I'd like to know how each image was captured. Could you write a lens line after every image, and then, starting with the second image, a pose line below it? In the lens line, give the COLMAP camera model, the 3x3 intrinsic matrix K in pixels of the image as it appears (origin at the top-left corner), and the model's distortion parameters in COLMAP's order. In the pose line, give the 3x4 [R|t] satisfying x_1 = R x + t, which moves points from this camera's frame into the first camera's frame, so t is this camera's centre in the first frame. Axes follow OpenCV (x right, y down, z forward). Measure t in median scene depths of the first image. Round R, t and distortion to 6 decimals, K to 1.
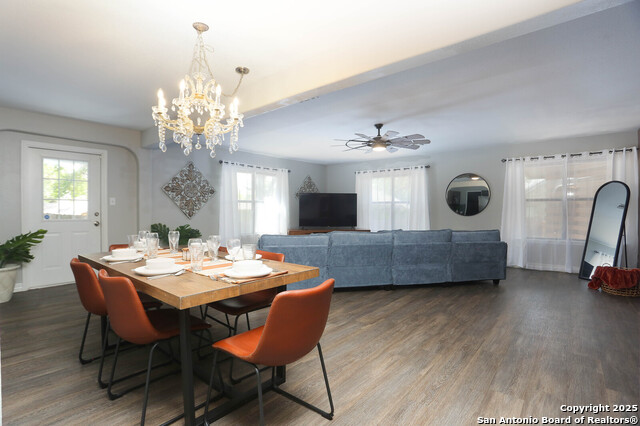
lens RADIAL K [[311.5, 0, 320.0], [0, 311.5, 213.0], [0, 0, 1]] dist [-0.037978, 0.001645]
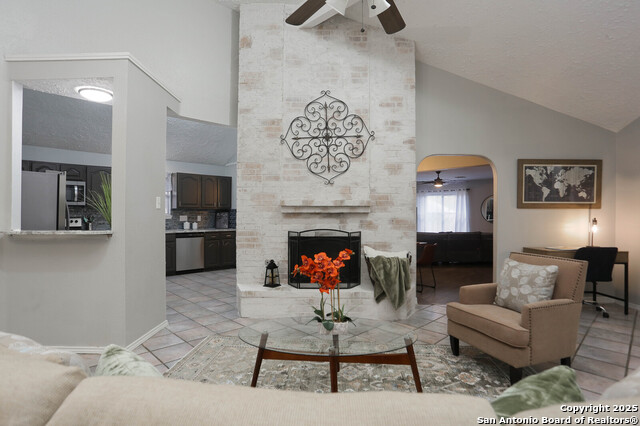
lens RADIAL K [[339.9, 0, 320.0], [0, 339.9, 213.0], [0, 0, 1]] dist [-0.000512, -0.000358]
pose [[0.996273, 0.003380, -0.086193, -0.245392], [-0.004320, 0.999933, -0.010715, -0.022589], [0.086151, 0.011048, 0.996221, -0.764936]]
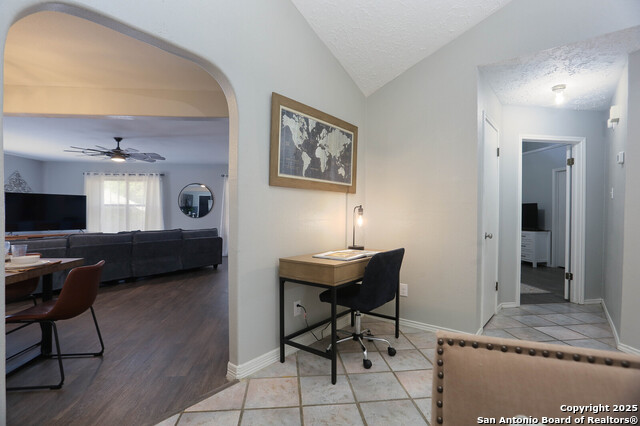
lens RADIAL K [[311.5, 0, 320.0], [0, 311.5, 213.0], [0, 0, 1]] dist [-0.037978, 0.001645]
pose [[0.688668, 0.000647, 0.725077, -0.088845], [0.000124, 0.999999, -0.001010, -0.009538], [-0.725077, 0.000785, 0.688667, -0.237489]]
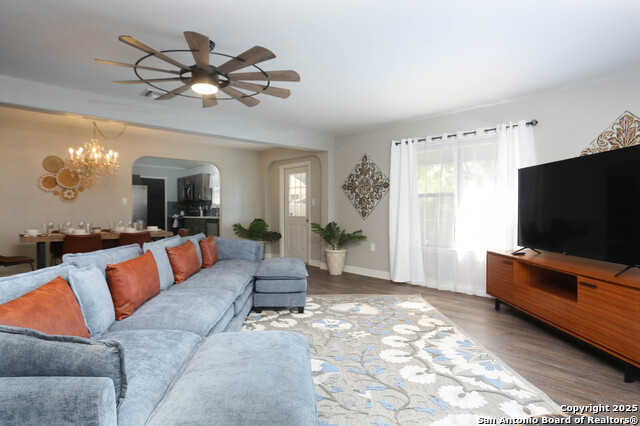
lens RADIAL K [[371.4, 0, 320.0], [0, 371.4, 213.0], [0, 0, 1]] dist [-0.000937, 0.000049]
pose [[-0.145508, 0.011199, -0.989294, 0.632848], [-0.002017, 0.999931, 0.011616, -0.009439], [0.989355, 0.003686, -0.145476, 1.017853]]
